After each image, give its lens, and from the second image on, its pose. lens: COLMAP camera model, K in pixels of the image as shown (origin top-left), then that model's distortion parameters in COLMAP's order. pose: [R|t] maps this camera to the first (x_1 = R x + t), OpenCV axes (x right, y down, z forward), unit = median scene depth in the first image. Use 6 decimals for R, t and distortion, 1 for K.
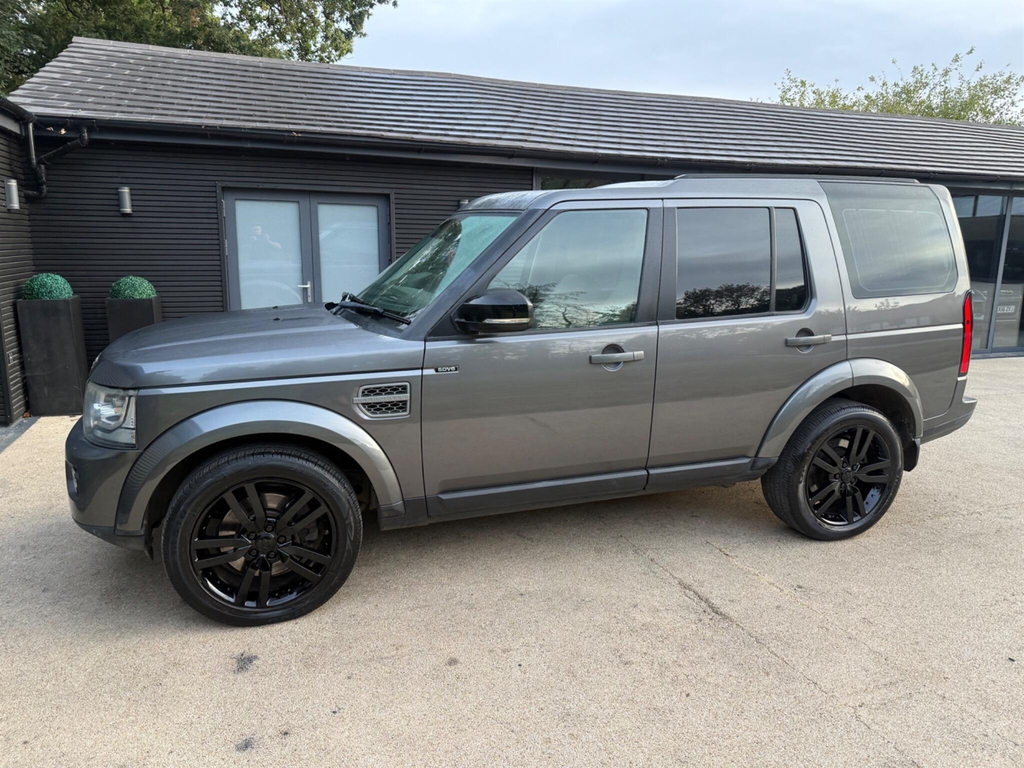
lens RADIAL K [[727.4, 0, 516.8], [0, 727.4, 374.7], [0, 0, 1]] dist [0.035502, -0.041929]
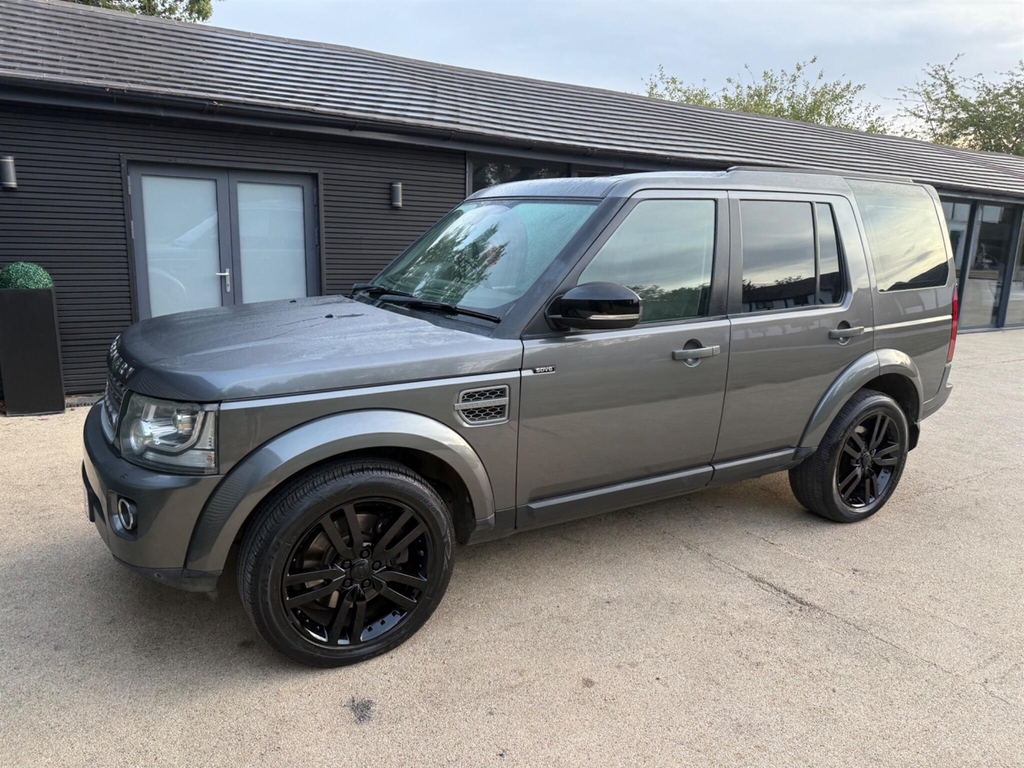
lens RADIAL K [[730.2, 0, 515.0], [0, 730.2, 380.7], [0, 0, 1]] dist [0.009006, -0.006632]
pose [[0.977437, -0.025448, 0.209690, -0.258662], [0.020151, 0.999422, 0.027362, -0.015265], [-0.210265, -0.022520, 0.977385, 0.079746]]
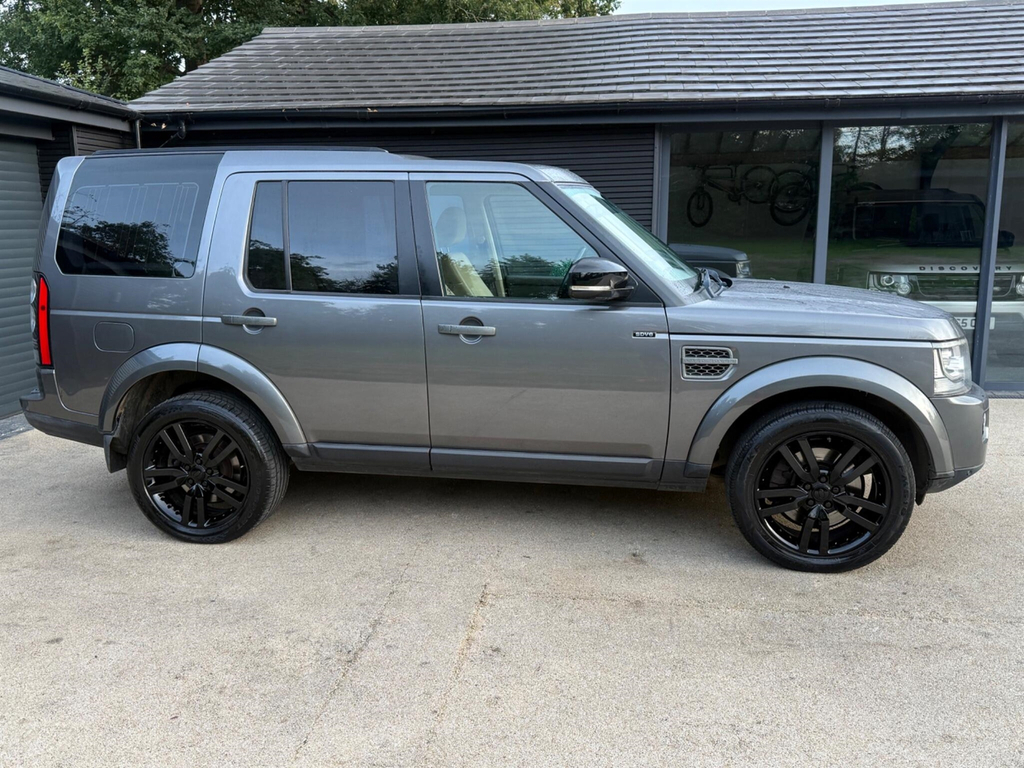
lens RADIAL K [[879.7, 0, 508.8], [0, 879.7, 388.7], [0, 0, 1]] dist [0.092696, -0.158614]
pose [[0.888451, 0.060166, -0.455011, 0.710256], [-0.057609, 0.998149, 0.019497, -0.009934], [0.455342, 0.008891, 0.890272, 0.132398]]
